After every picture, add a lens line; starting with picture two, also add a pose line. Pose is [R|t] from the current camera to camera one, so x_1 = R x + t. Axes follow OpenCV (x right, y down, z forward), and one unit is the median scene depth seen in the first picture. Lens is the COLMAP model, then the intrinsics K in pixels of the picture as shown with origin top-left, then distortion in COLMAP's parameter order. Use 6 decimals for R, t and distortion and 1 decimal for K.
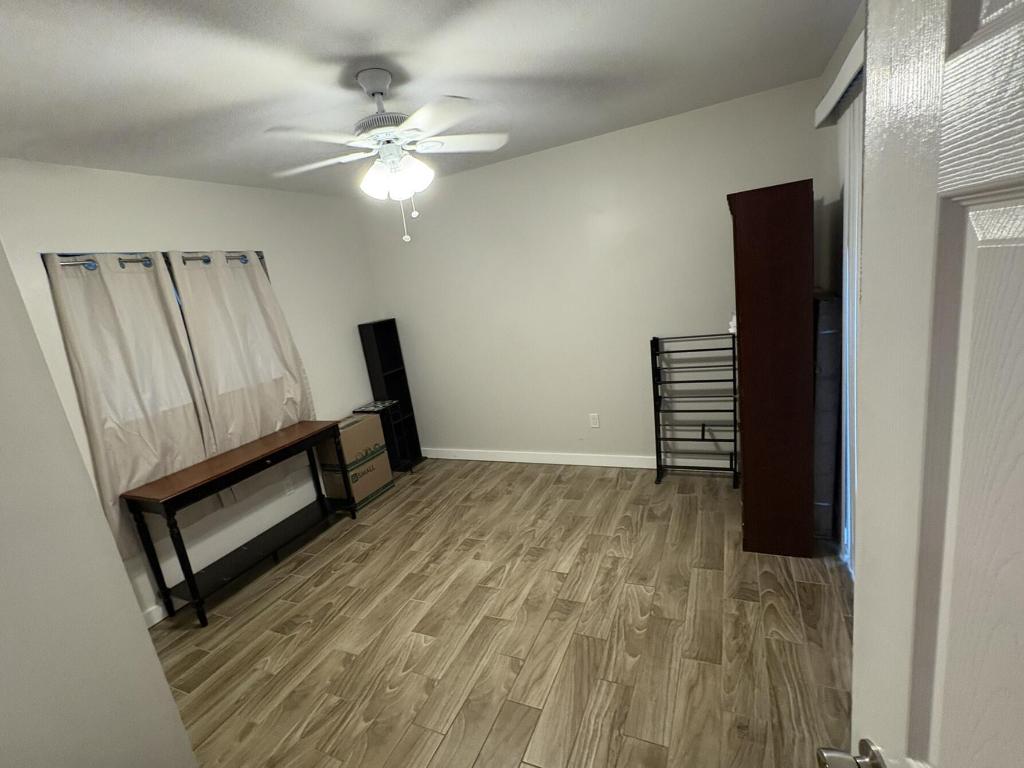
lens RADIAL K [[471.9, 0, 512.0], [0, 471.9, 384.0], [0, 0, 1]] dist [-0.000800, -0.000002]
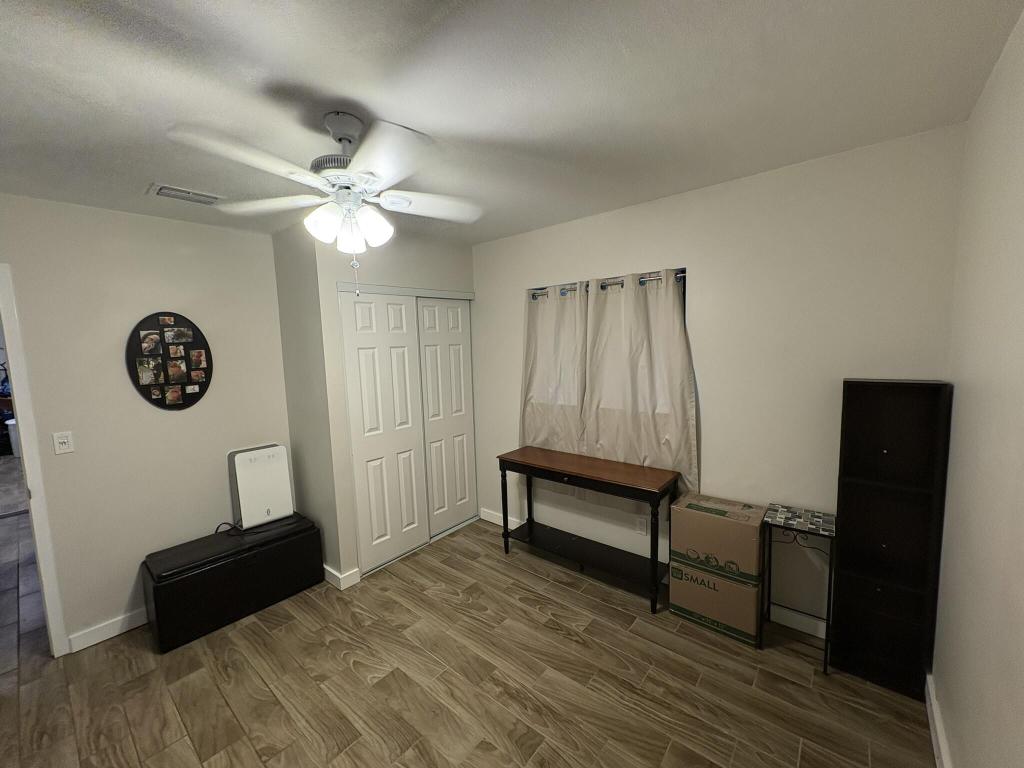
lens RADIAL K [[408.1, 0, 512.0], [0, 408.1, 384.0], [0, 0, 1]] dist [0.002619, 0.000168]
pose [[-0.260224, 0.244322, -0.934126, 0.267604], [-0.140919, 0.947487, 0.287073, -0.235785], [0.955210, 0.206339, -0.212129, 0.849546]]
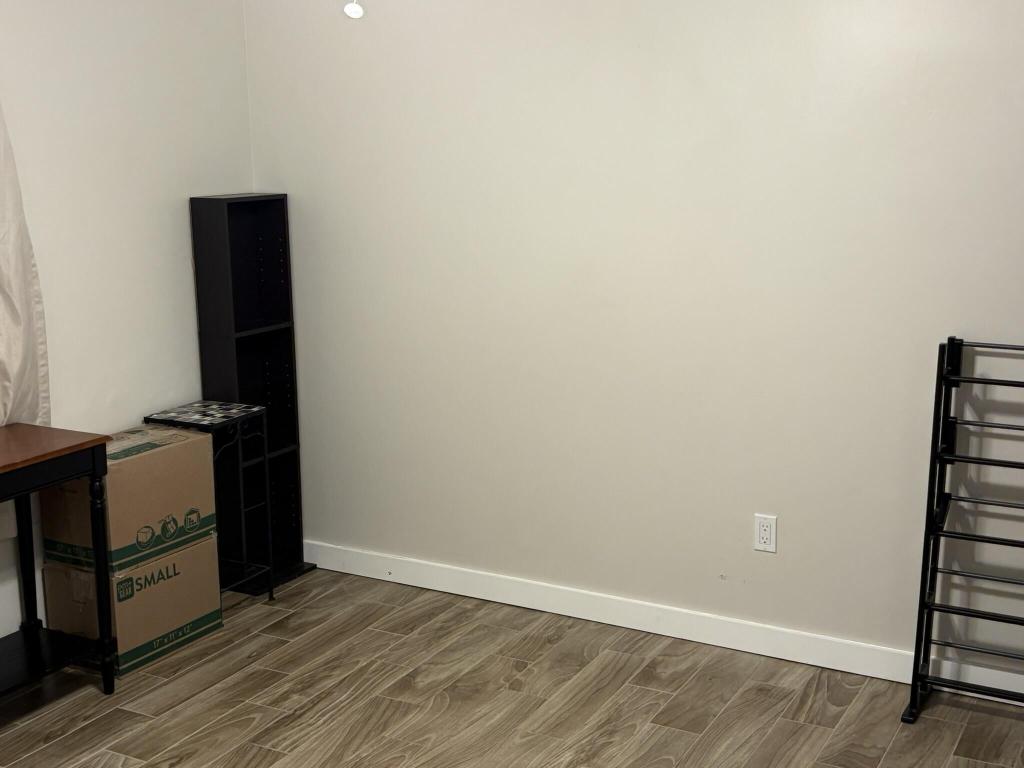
lens RADIAL K [[1313.2, 0, 512.0], [0, 1313.2, 384.0], [0, 0, 1]] dist [0.135333, -0.410659]
pose [[0.988819, 0.141865, -0.045941, 0.005655], [-0.142656, 0.989668, -0.014402, 0.003798], [0.043423, 0.020794, 0.998840, -0.076243]]
